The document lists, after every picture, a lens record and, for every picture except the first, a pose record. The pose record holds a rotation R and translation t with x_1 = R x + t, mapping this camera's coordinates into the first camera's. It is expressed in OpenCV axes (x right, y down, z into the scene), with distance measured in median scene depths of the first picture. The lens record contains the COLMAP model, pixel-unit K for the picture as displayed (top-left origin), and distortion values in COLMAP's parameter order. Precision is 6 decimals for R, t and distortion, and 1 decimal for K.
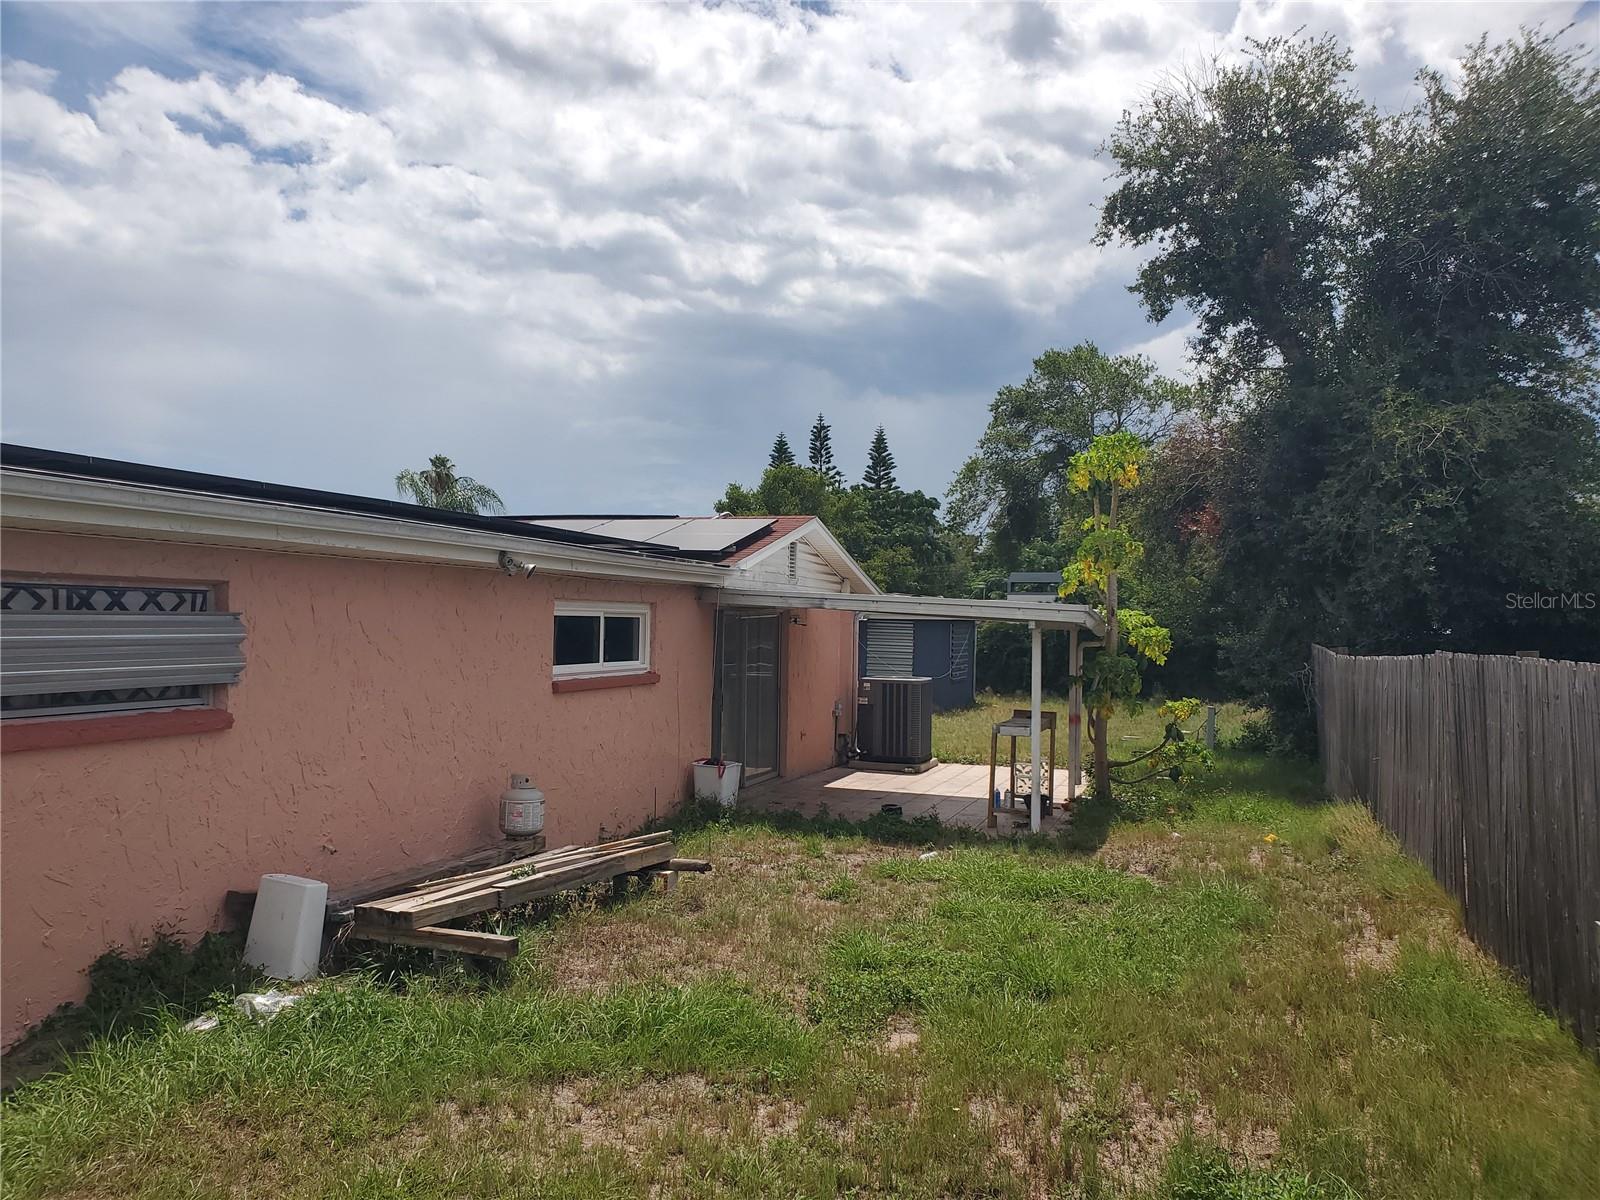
lens RADIAL K [[1239.8, 0, 795.6], [0, 1239.8, 619.9], [0, 0, 1]] dist [0.001053, -0.002571]
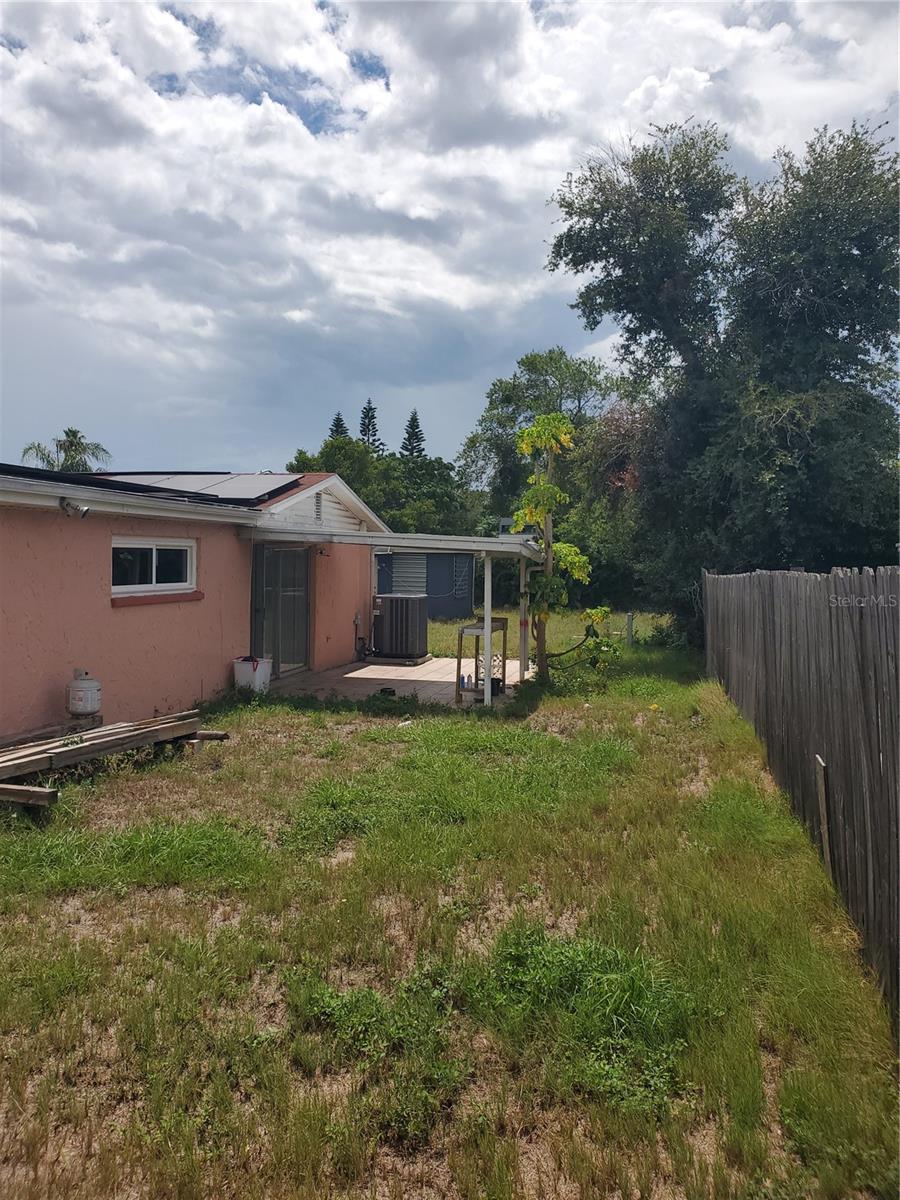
lens RADIAL K [[928.0, 0, 572.7], [0, 928.0, 592.6], [0, 0, 1]] dist [0.064445, -0.196835]
pose [[0.994797, -0.007817, 0.101575, 0.173114], [0.004892, 0.999567, 0.029017, 0.016664], [-0.101758, -0.028369, 0.994405, -0.020929]]
